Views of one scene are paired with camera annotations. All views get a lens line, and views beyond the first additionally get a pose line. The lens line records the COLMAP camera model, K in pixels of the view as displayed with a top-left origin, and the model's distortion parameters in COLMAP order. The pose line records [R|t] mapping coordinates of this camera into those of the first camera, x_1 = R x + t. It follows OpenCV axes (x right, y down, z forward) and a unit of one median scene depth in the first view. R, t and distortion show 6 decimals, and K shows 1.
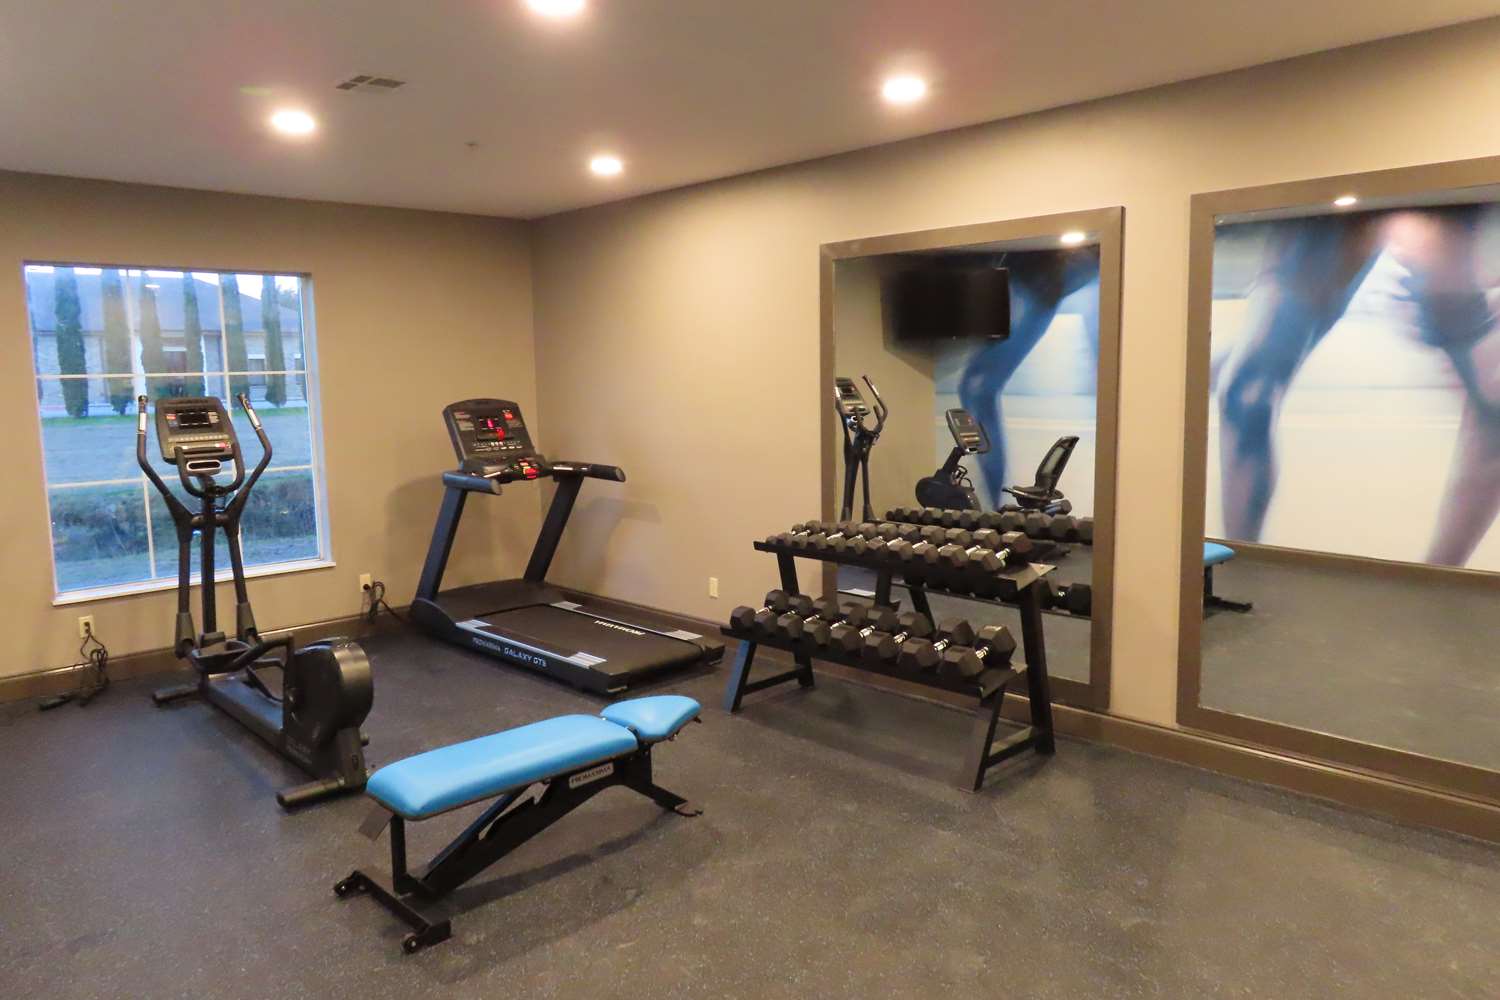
lens RADIAL K [[1074.3, 0, 755.3], [0, 1074.3, 496.4], [0, 0, 1]] dist [-0.005281, 0.001261]
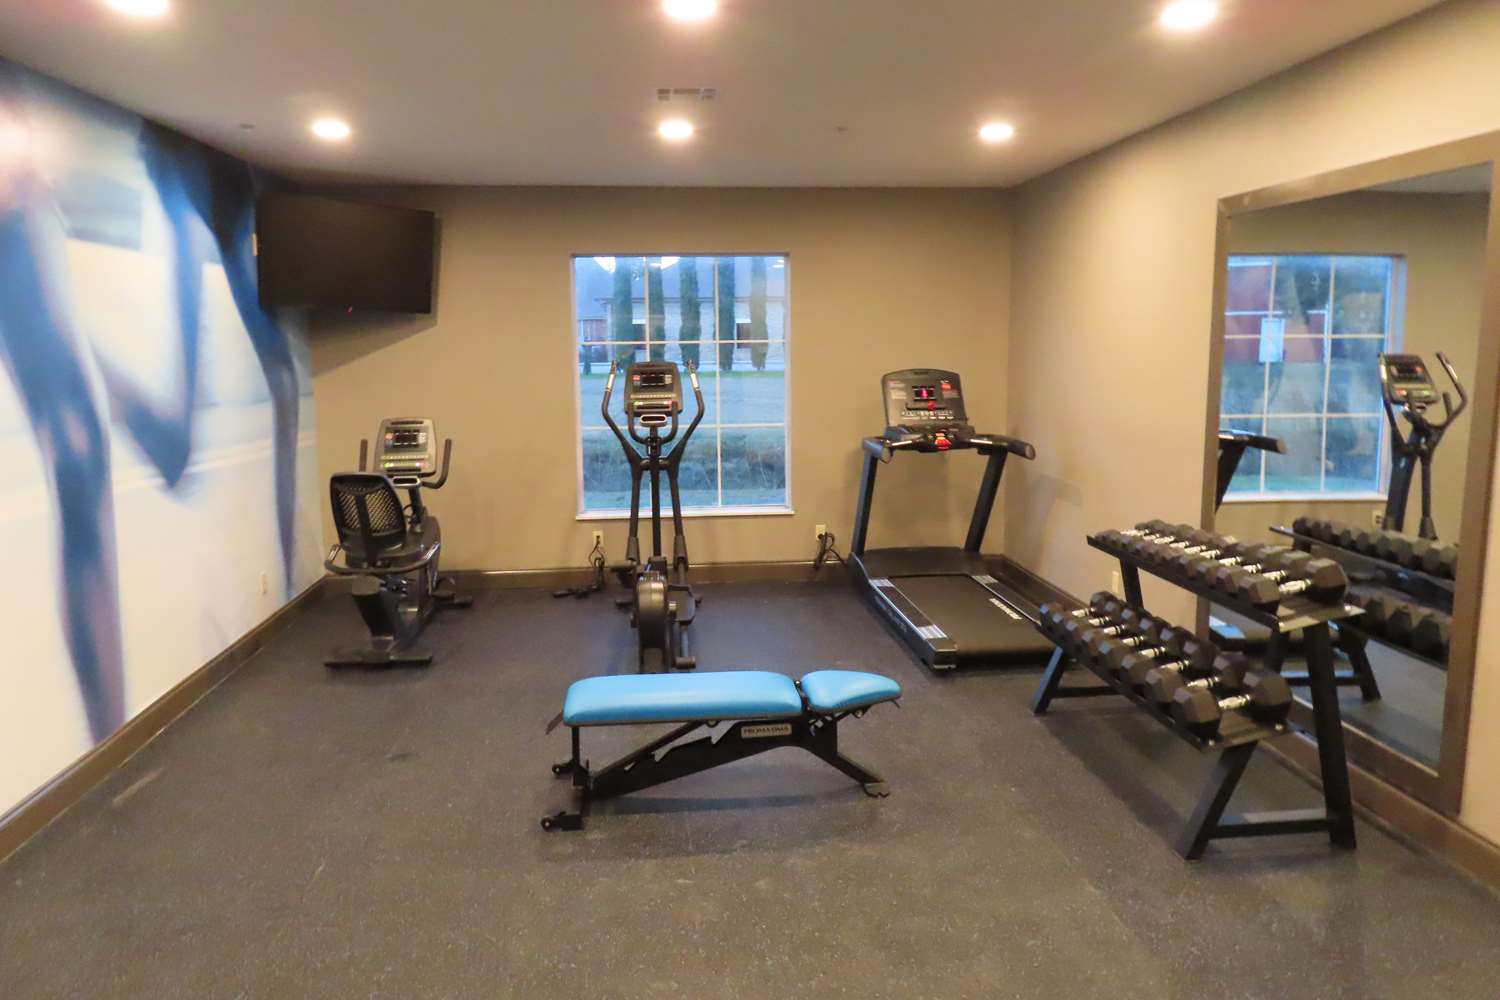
lens RADIAL K [[1074.3, 0, 780.6], [0, 1074.3, 507.3], [0, 0, 1]] dist [-0.005281, 0.001261]
pose [[0.794876, 0.105243, -0.597575, 0.331549], [-0.079240, 0.994414, 0.069731, -0.024817], [0.601575, -0.008075, 0.798775, 0.113126]]
